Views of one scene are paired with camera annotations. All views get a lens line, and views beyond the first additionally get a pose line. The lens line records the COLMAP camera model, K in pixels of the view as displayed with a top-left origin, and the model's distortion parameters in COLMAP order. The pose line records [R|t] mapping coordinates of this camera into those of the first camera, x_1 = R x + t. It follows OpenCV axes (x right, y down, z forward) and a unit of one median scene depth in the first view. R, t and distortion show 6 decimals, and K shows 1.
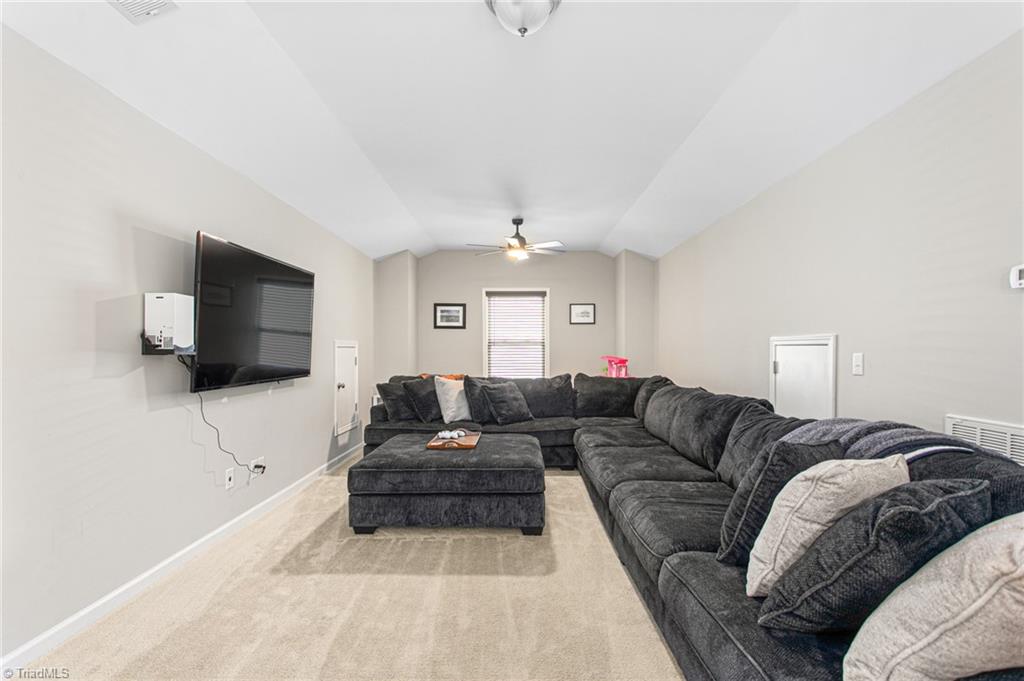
lens RADIAL K [[499.8, 0, 517.6], [0, 499.8, 348.0], [0, 0, 1]] dist [0.003513, 0.003629]
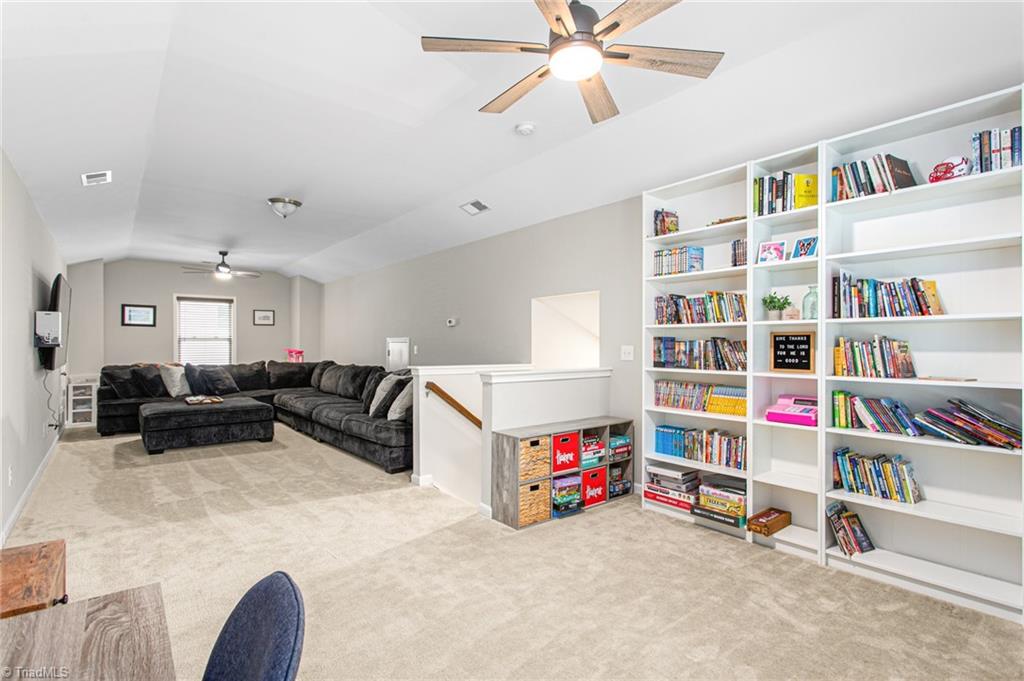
lens RADIAL K [[499.8, 0, 517.6], [0, 499.8, 344.6], [0, 0, 1]] dist [0.003513, 0.003629]
pose [[0.777165, -0.000086, 0.629297, -0.266986], [-0.003208, 0.999986, 0.004100, -0.005104], [-0.629289, -0.005205, 0.777154, -0.675386]]
